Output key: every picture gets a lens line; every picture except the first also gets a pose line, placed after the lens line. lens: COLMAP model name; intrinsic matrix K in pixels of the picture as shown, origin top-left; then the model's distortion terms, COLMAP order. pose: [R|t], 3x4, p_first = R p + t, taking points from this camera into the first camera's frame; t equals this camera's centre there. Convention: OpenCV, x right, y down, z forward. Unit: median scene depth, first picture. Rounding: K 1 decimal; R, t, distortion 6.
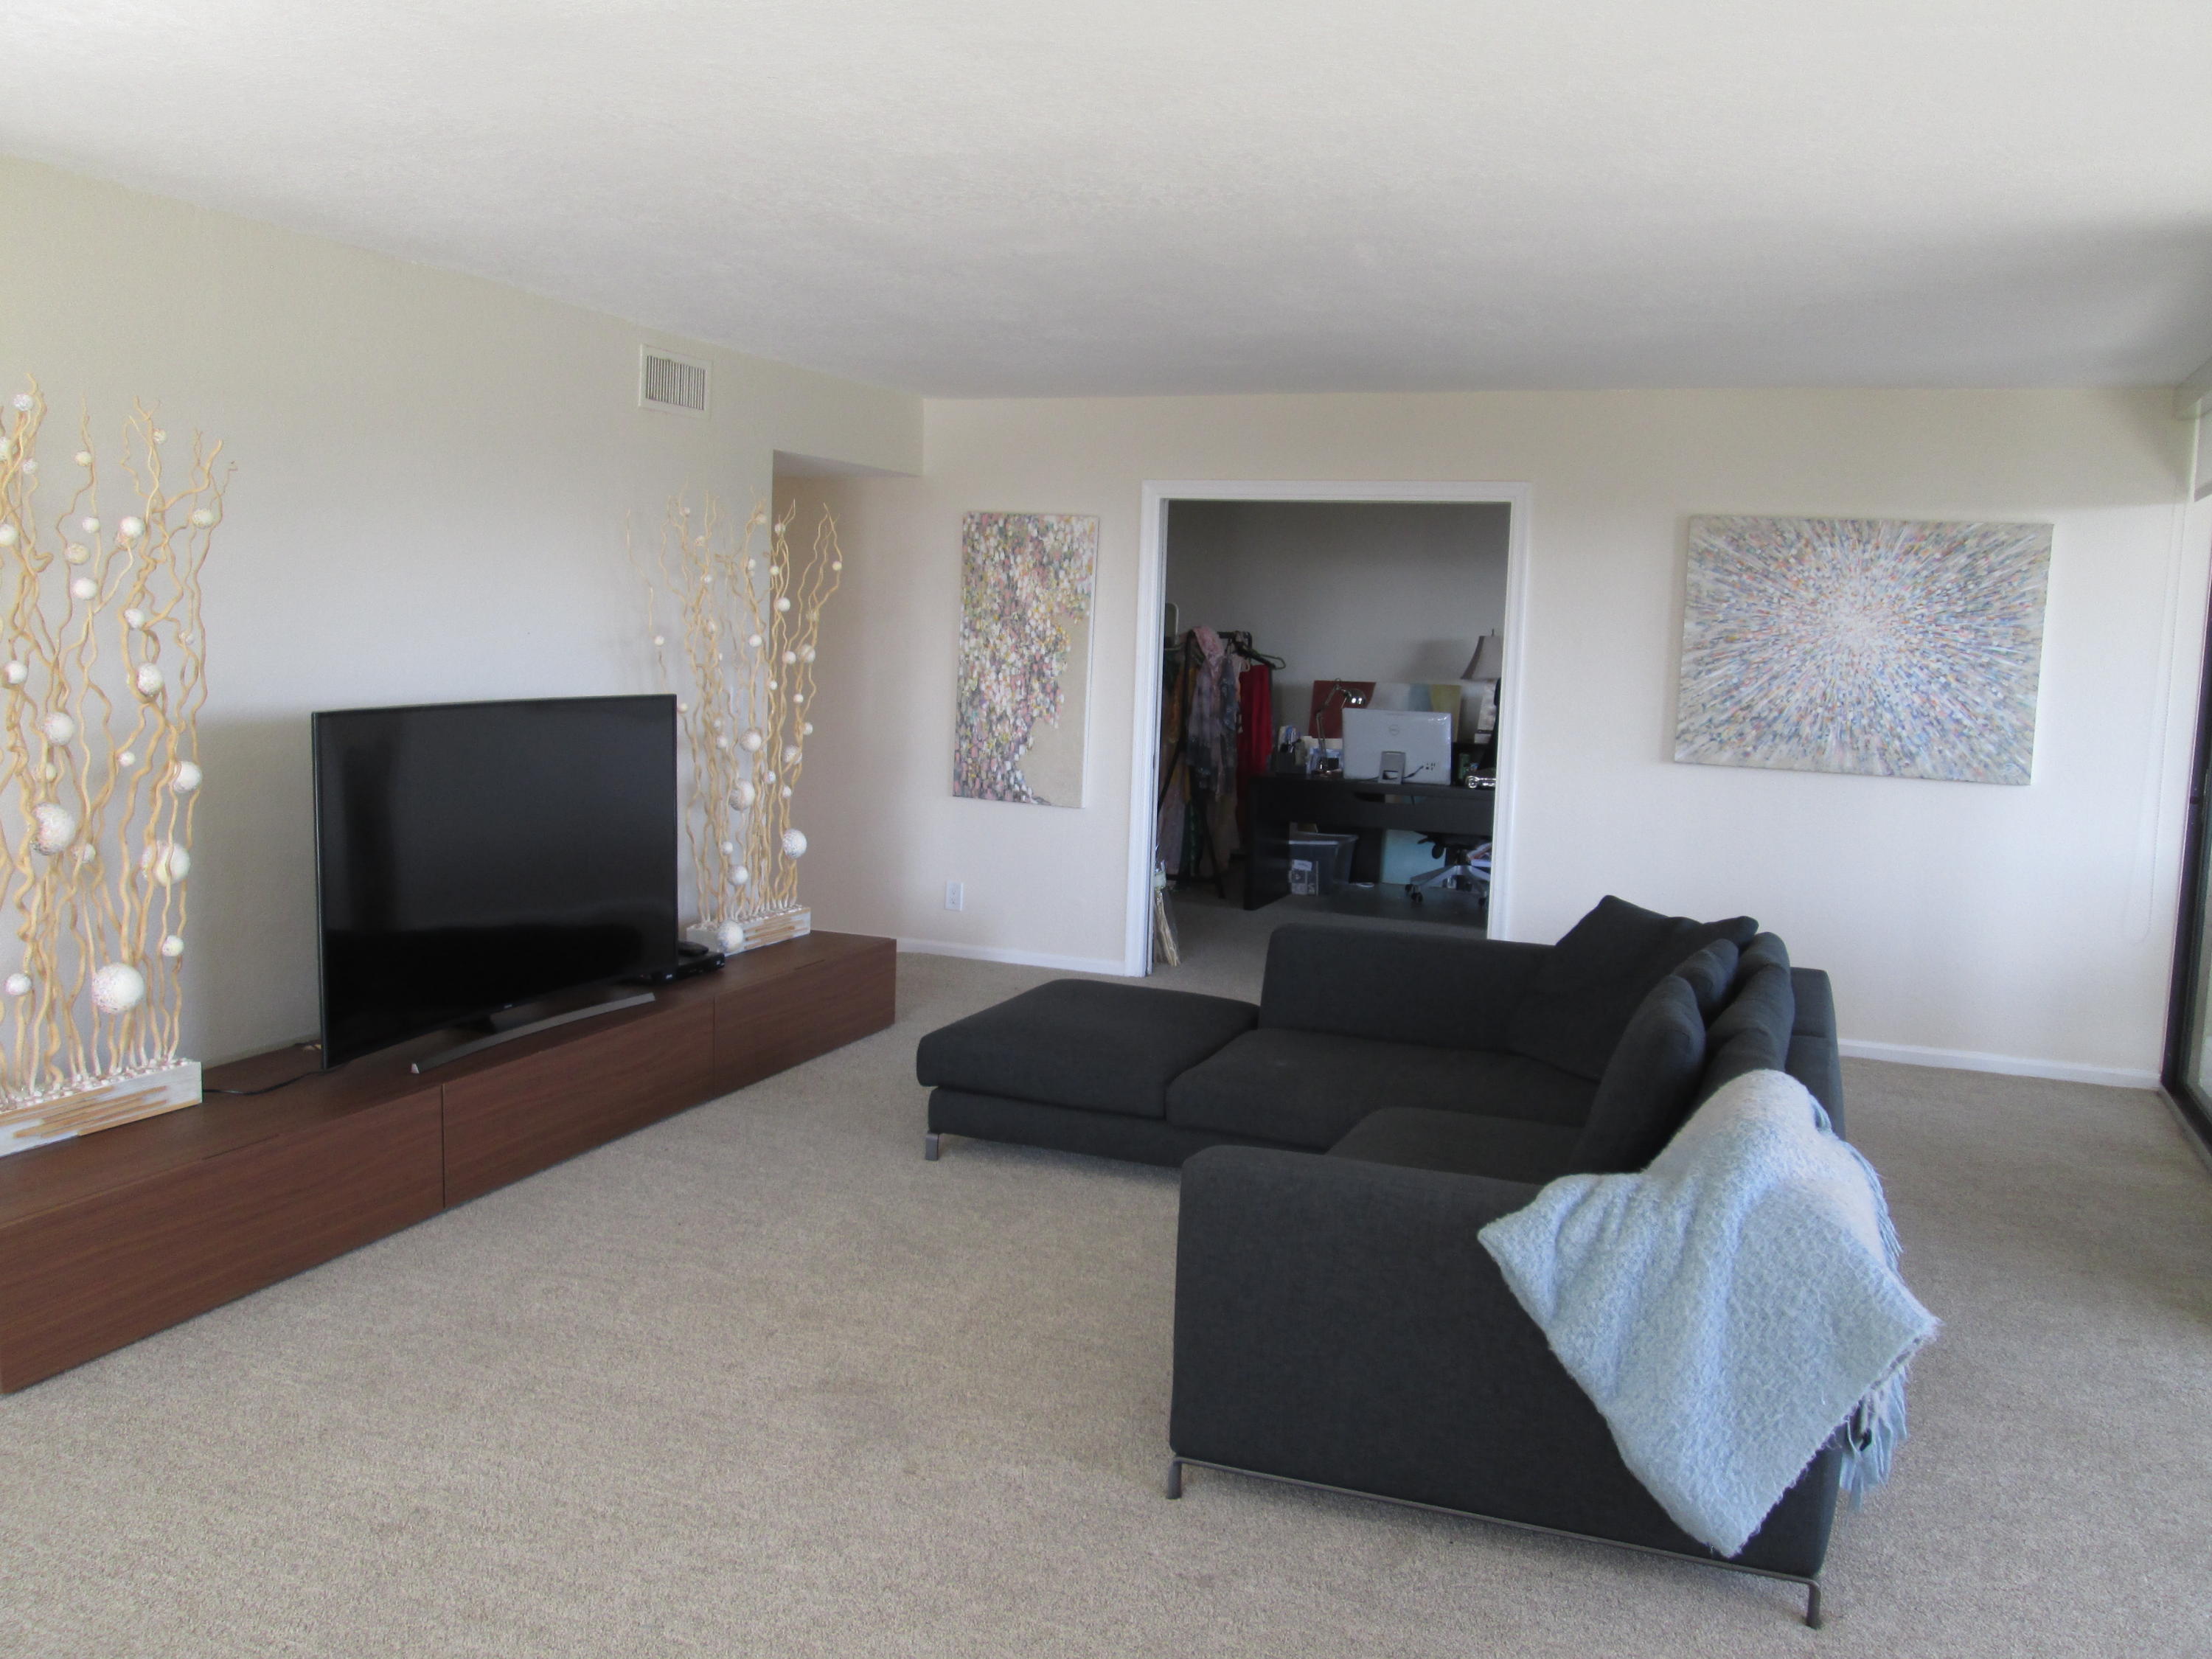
lens RADIAL K [[1831.8, 0, 1099.4], [0, 1831.8, 820.5], [0, 0, 1]] dist [-0.055935, 0.029228]
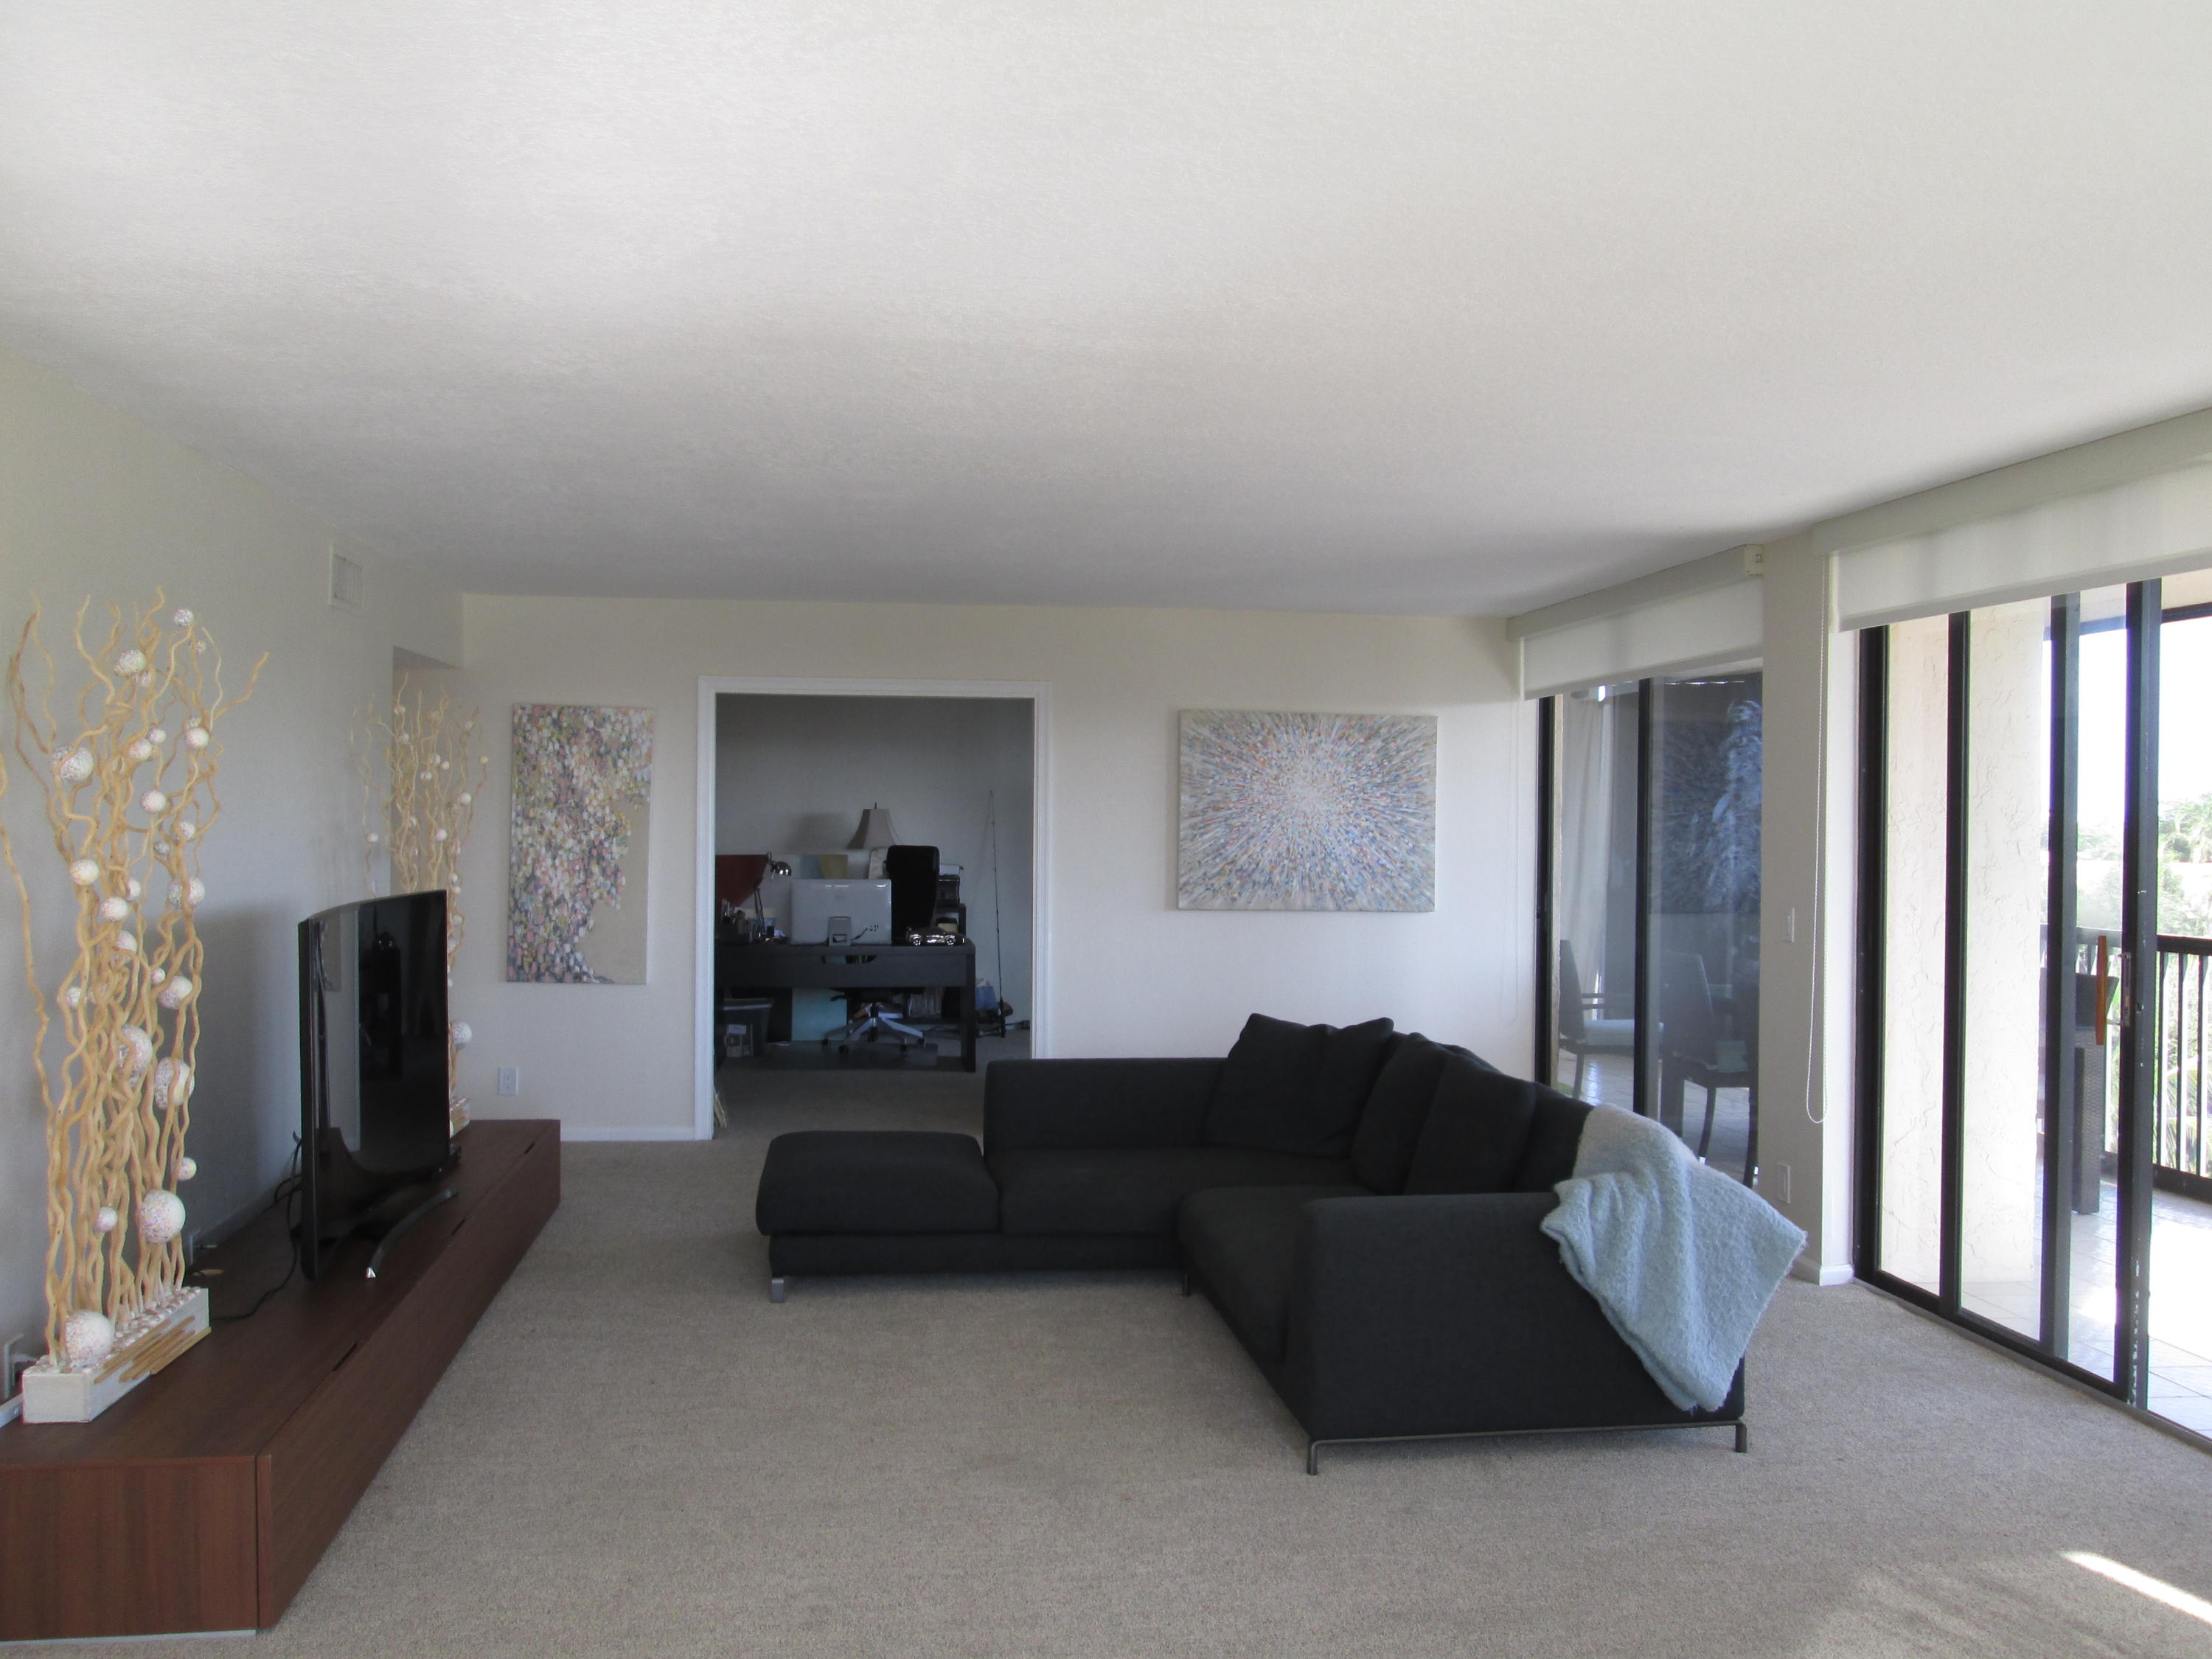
lens RADIAL K [[1826.6, 0, 1099.1], [0, 1826.6, 830.1], [0, 0, 1]] dist [-0.045646, 0.010784]
pose [[0.873640, -0.030317, 0.485627, -0.331656], [0.072246, 0.995076, -0.067849, -0.005637], [-0.481179, 0.094360, 0.871529, -0.050550]]
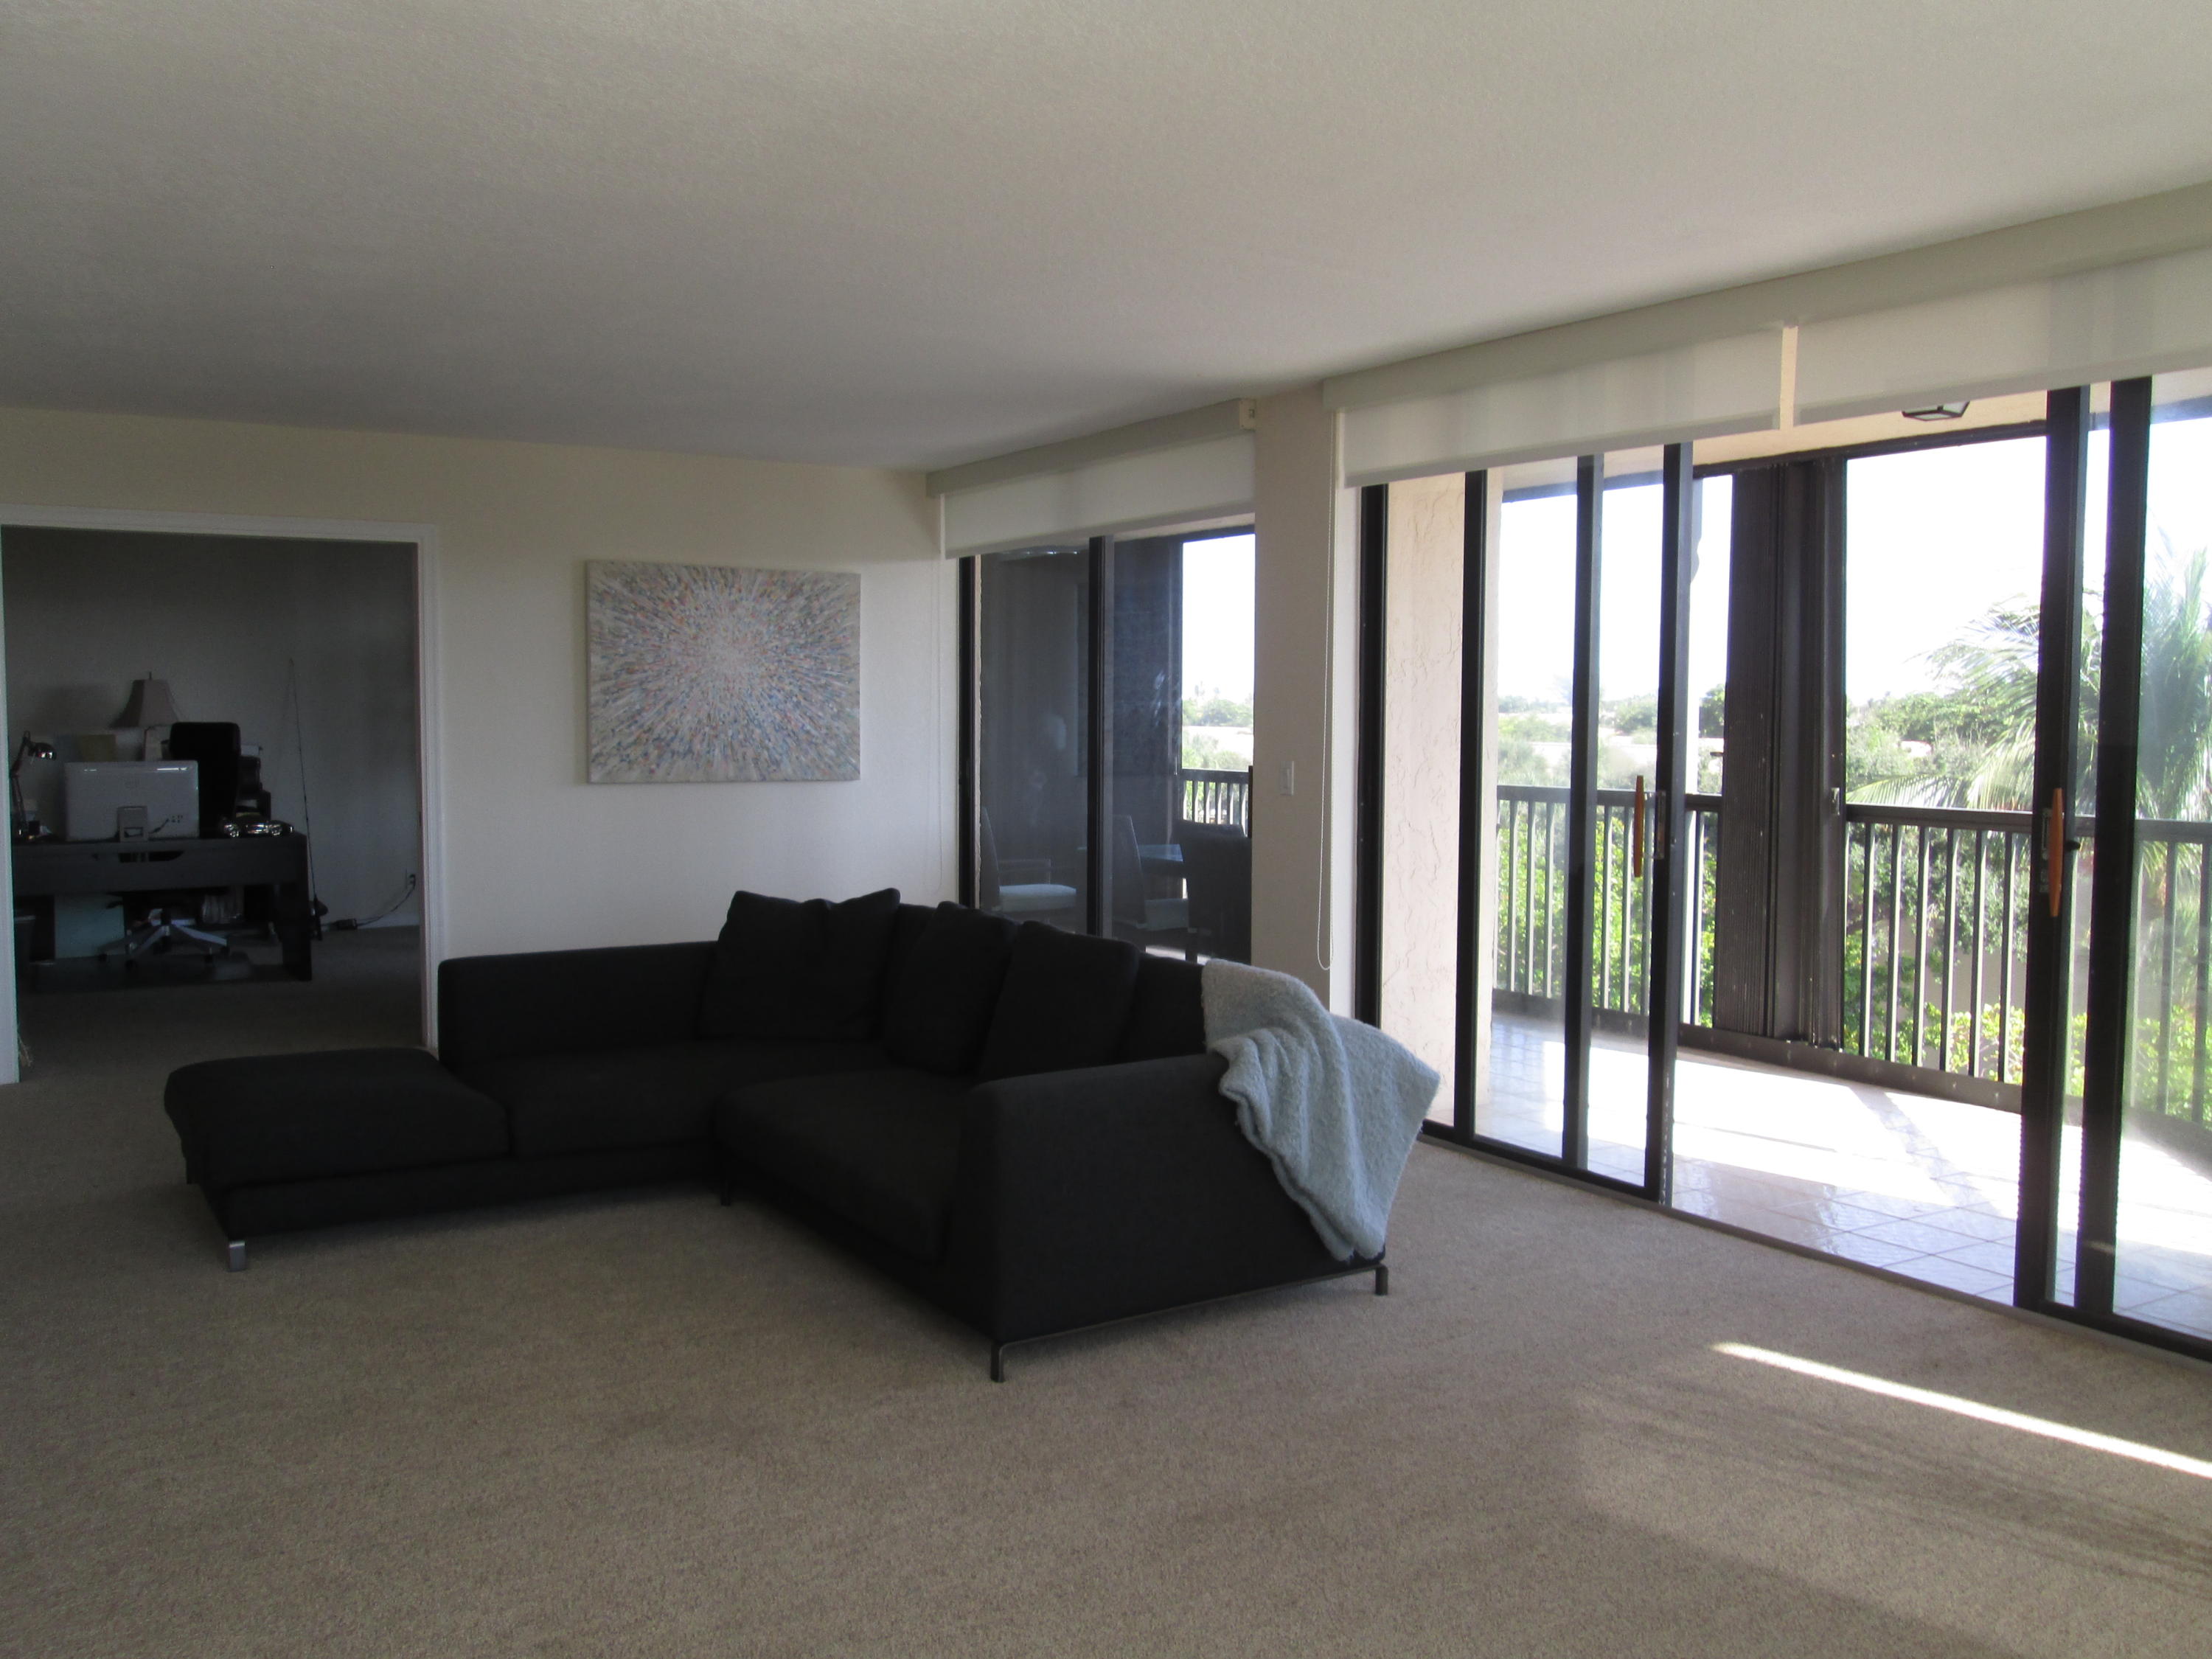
lens RADIAL K [[1831.8, 0, 1099.4], [0, 1831.8, 820.5], [0, 0, 1]] dist [-0.055935, 0.029228]
pose [[0.594652, -0.083319, 0.799654, -0.392123], [0.101789, 0.994414, 0.027918, -0.009358], [-0.797514, 0.064794, 0.599812, 0.096384]]
